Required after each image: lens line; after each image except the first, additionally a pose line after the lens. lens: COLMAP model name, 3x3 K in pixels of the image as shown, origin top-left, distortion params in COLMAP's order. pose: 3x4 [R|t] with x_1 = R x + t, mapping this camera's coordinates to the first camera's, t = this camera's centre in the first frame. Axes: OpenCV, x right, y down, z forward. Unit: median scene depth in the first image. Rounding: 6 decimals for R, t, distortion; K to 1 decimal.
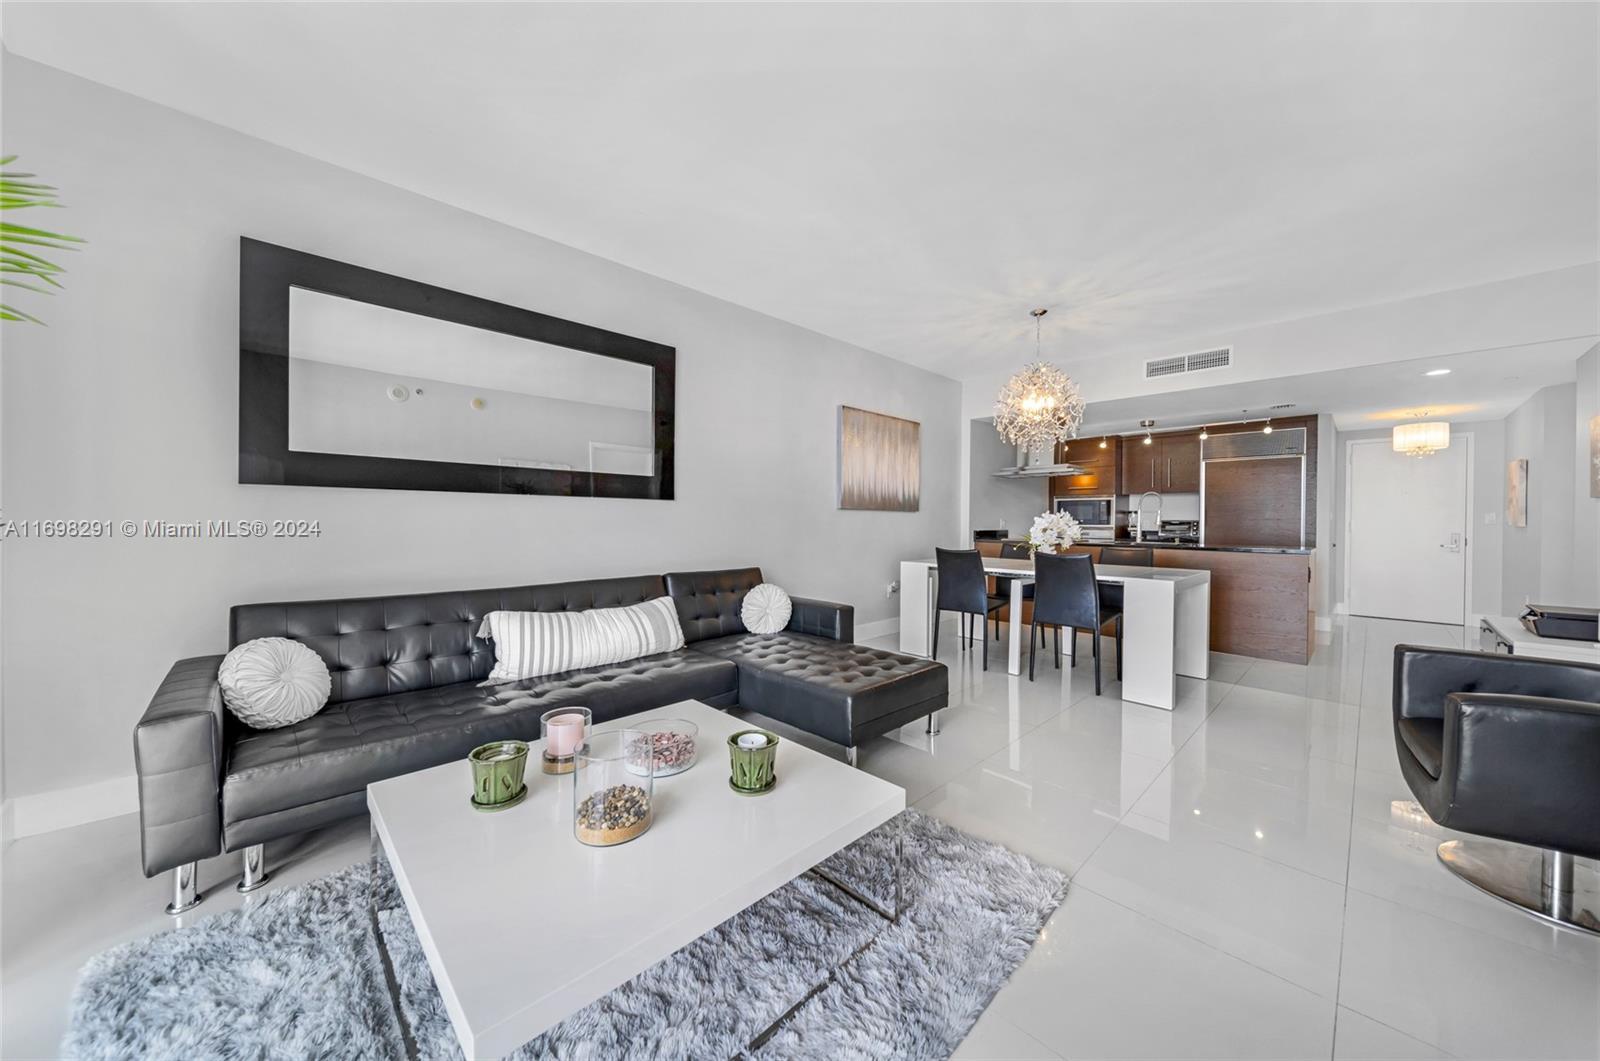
lens RADIAL K [[558.8, 0, 797.3], [0, 558.8, 524.7], [0, 0, 1]] dist [0.009216, -0.003315]
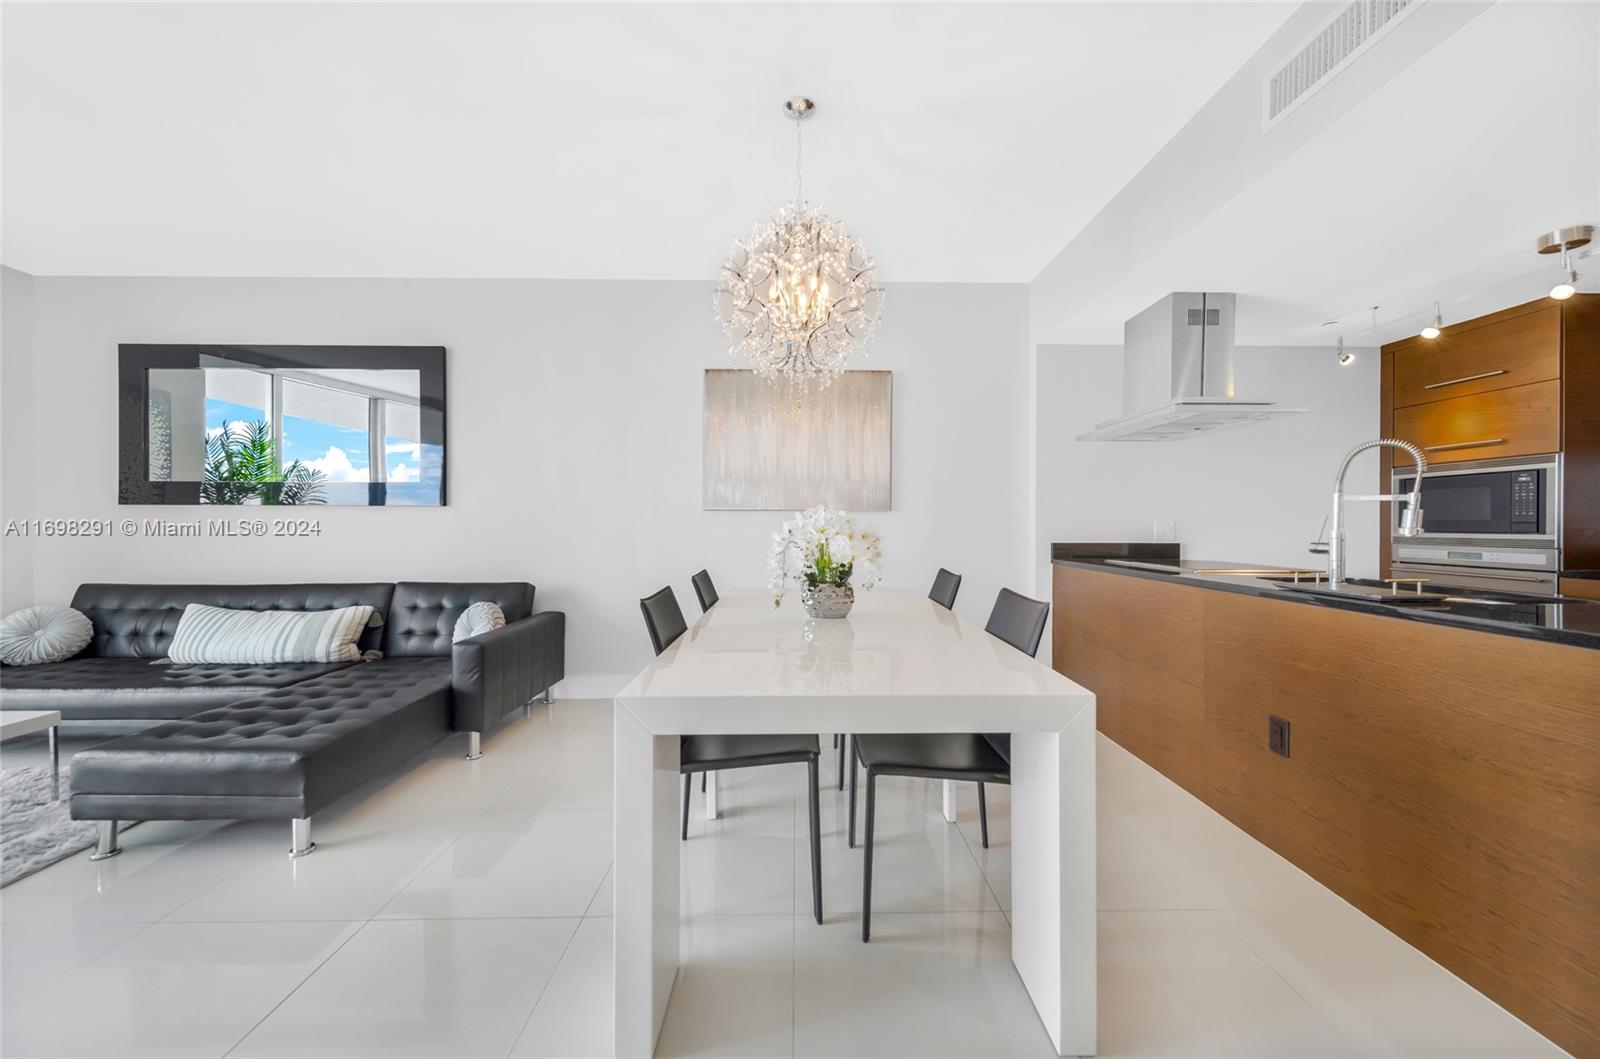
lens RADIAL K [[556.3, 0, 805.5], [0, 556.3, 527.6], [0, 0, 1]] dist [0.007134, -0.003245]
pose [[0.727859, -0.002777, -0.685721, 0.739732], [-0.001453, 0.999983, -0.005592, -0.001917], [0.685725, 0.005067, 0.727843, 0.614900]]
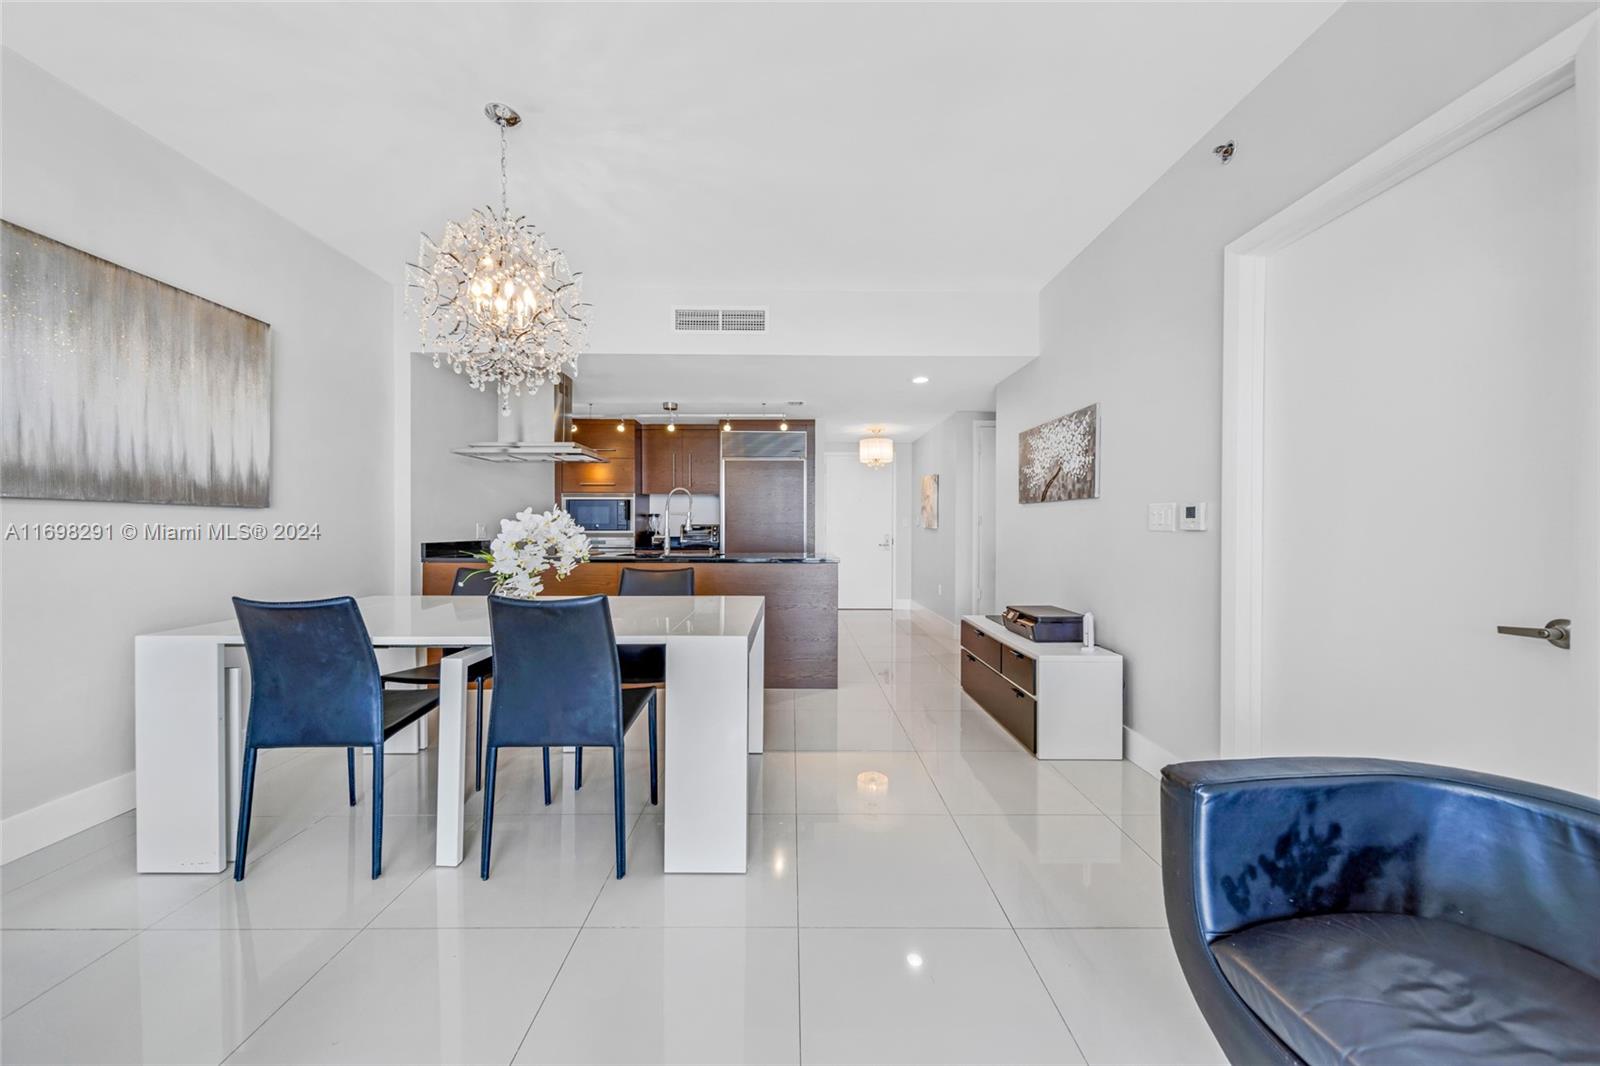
lens RADIAL K [[558.8, 0, 798.8], [0, 558.8, 526.0], [0, 0, 1]] dist [0.009216, -0.003315]
pose [[0.688980, -0.005463, 0.724760, 0.231583], [0.010144, 0.999946, -0.002106, -0.003544], [-0.724710, 0.008803, 0.688998, 0.436286]]
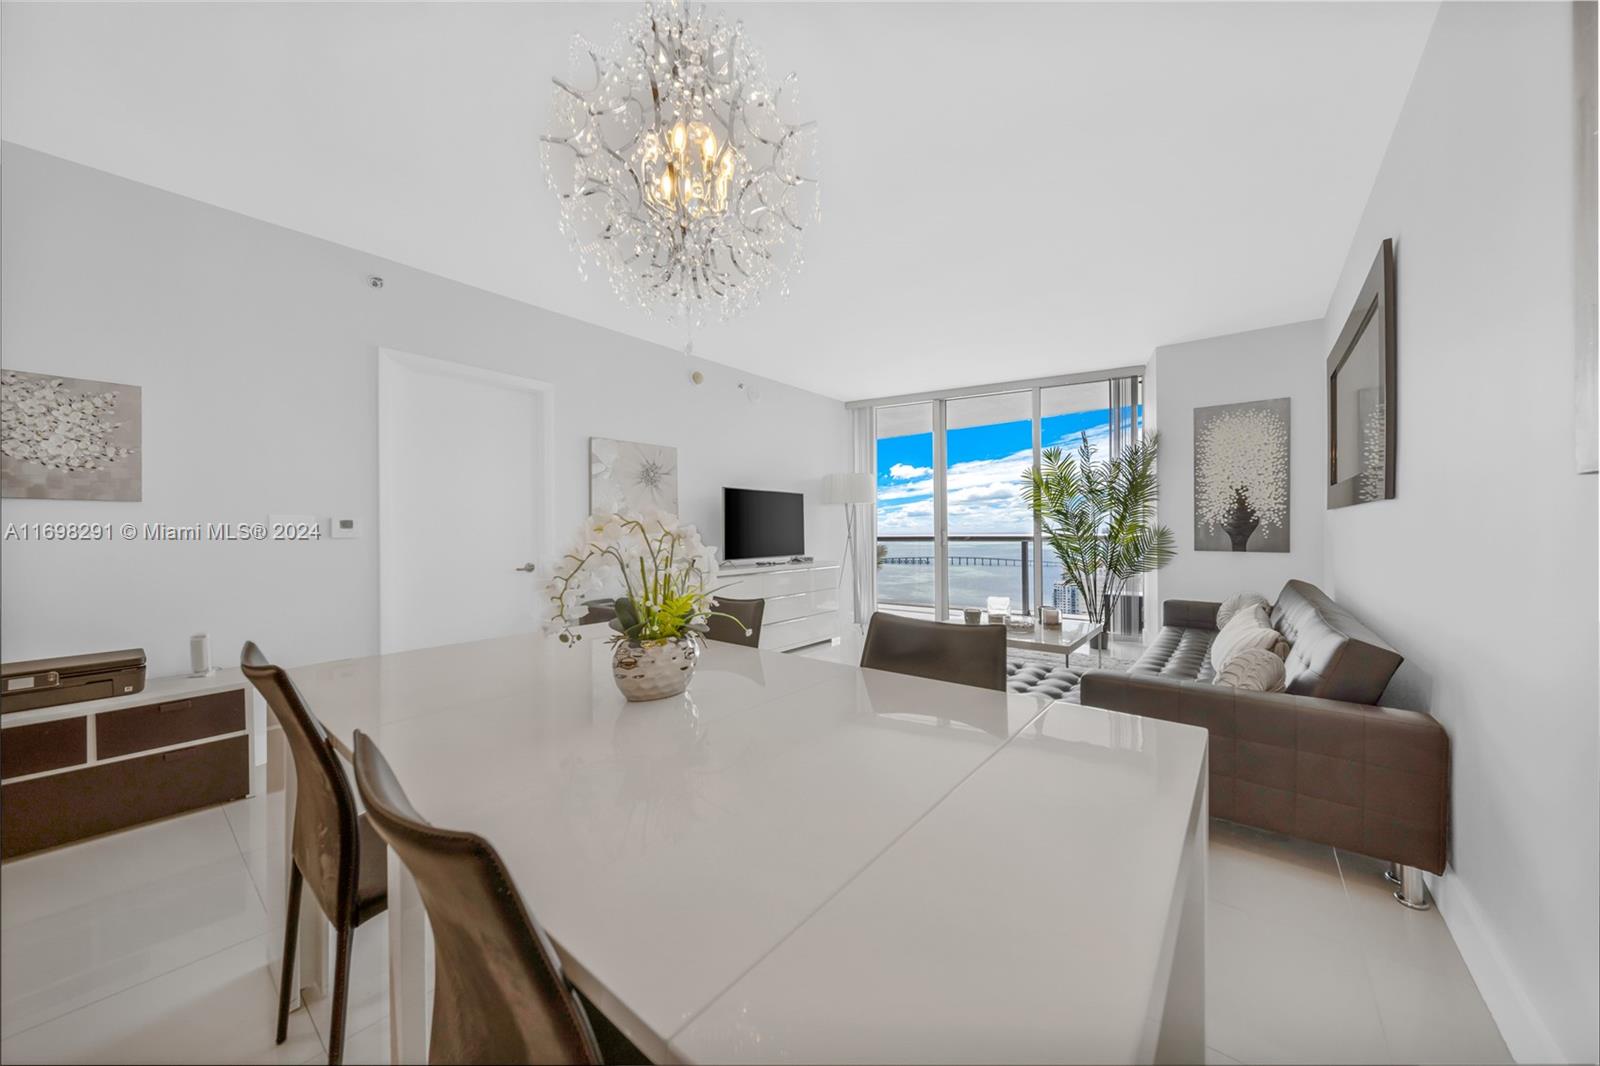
lens RADIAL K [[554.1, 0, 803.4], [0, 554.1, 530.0], [0, 0, 1]] dist [0.004485, -0.002225]
pose [[-0.992058, 0.000236, -0.125779, 0.387948], [-0.000813, 0.999965, 0.008282, -0.012683], [0.125776, 0.008319, -0.992024, 1.267697]]
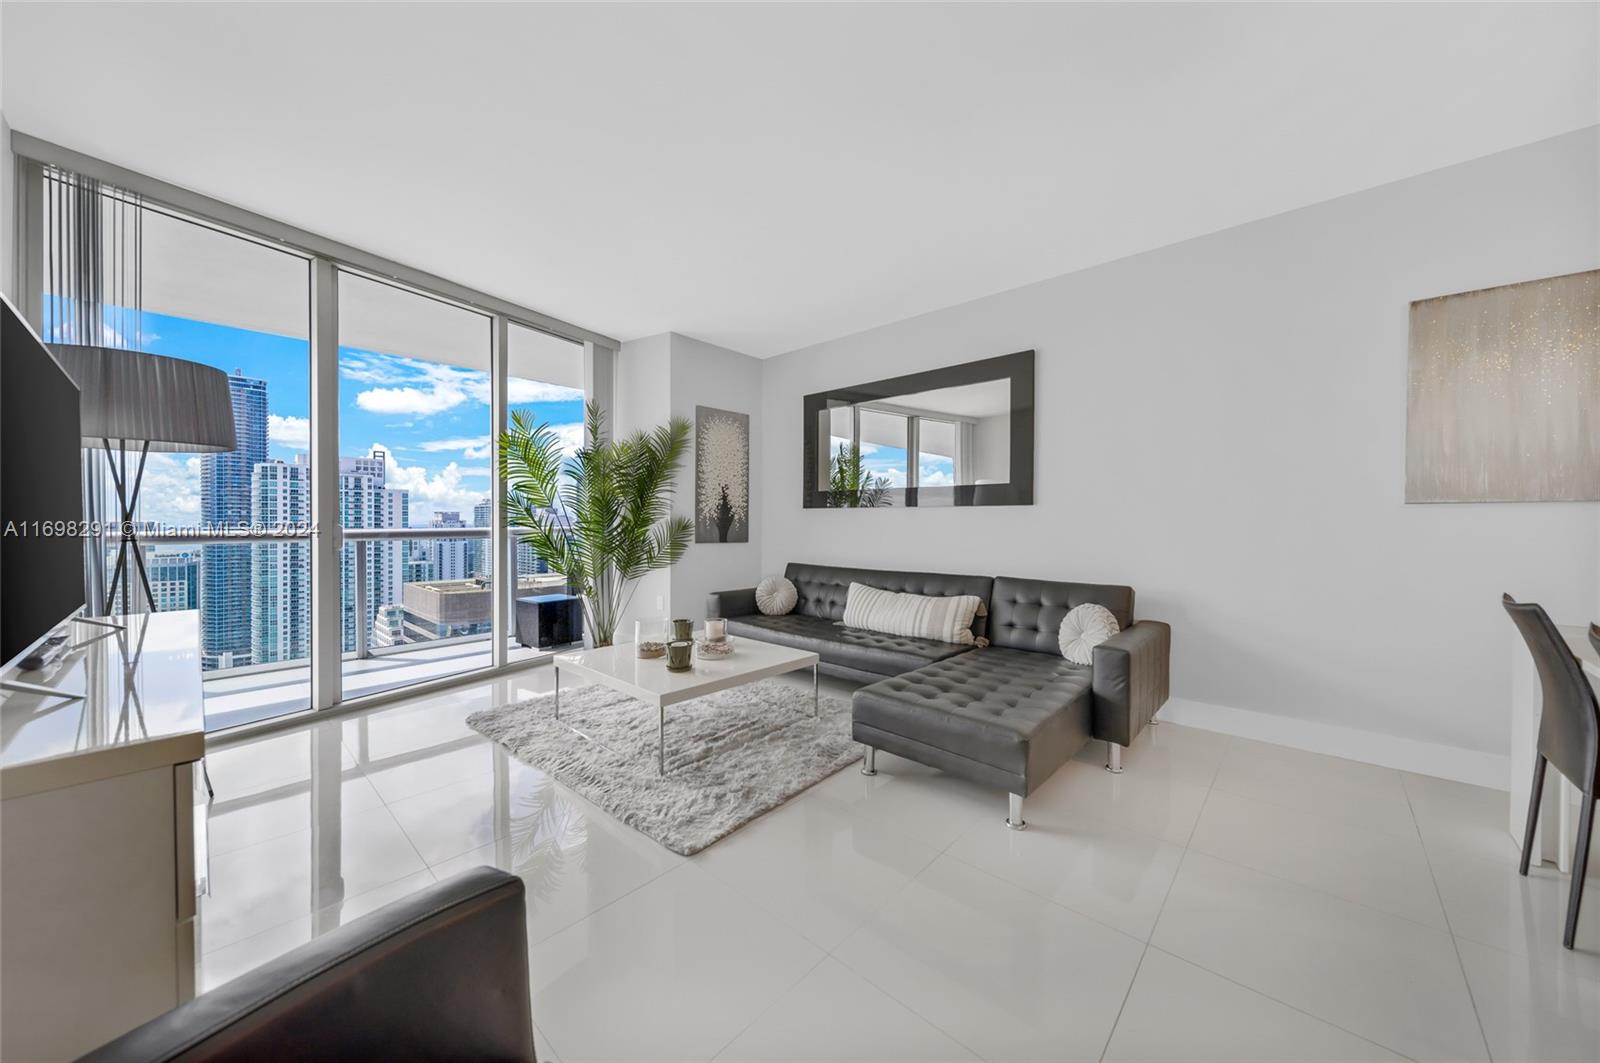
lens RADIAL K [[558.8, 0, 798.8], [0, 558.8, 523.7], [0, 0, 1]] dist [0.009216, -0.003315]
pose [[0.051873, -0.003795, -0.998647, 0.619774], [-0.011675, 0.999922, -0.004406, -0.001342], [0.998585, 0.011888, 0.051824, 0.455224]]
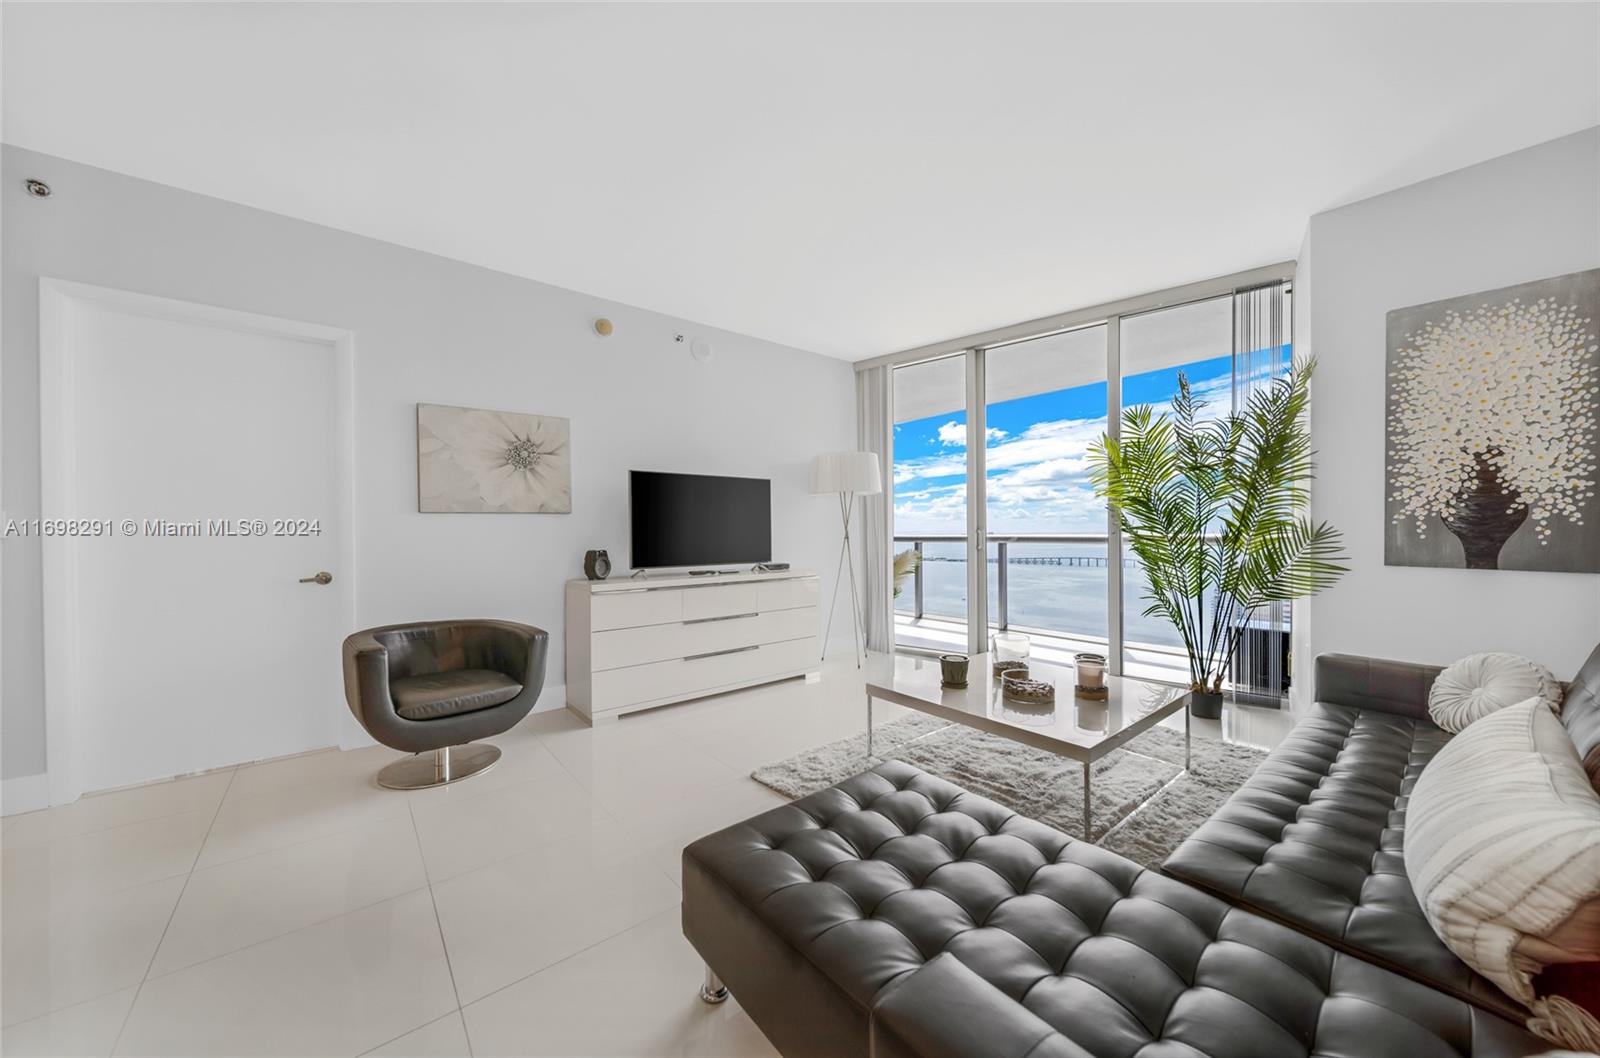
lens RADIAL K [[556.3, 0, 806.9], [0, 556.3, 533.3], [0, 0, 1]] dist [0.007134, -0.003245]
pose [[-0.996840, -0.001197, 0.079432, 0.086377], [0.000227, 0.999840, 0.017910, -0.010548], [-0.079441, 0.017871, -0.996679, 0.959297]]
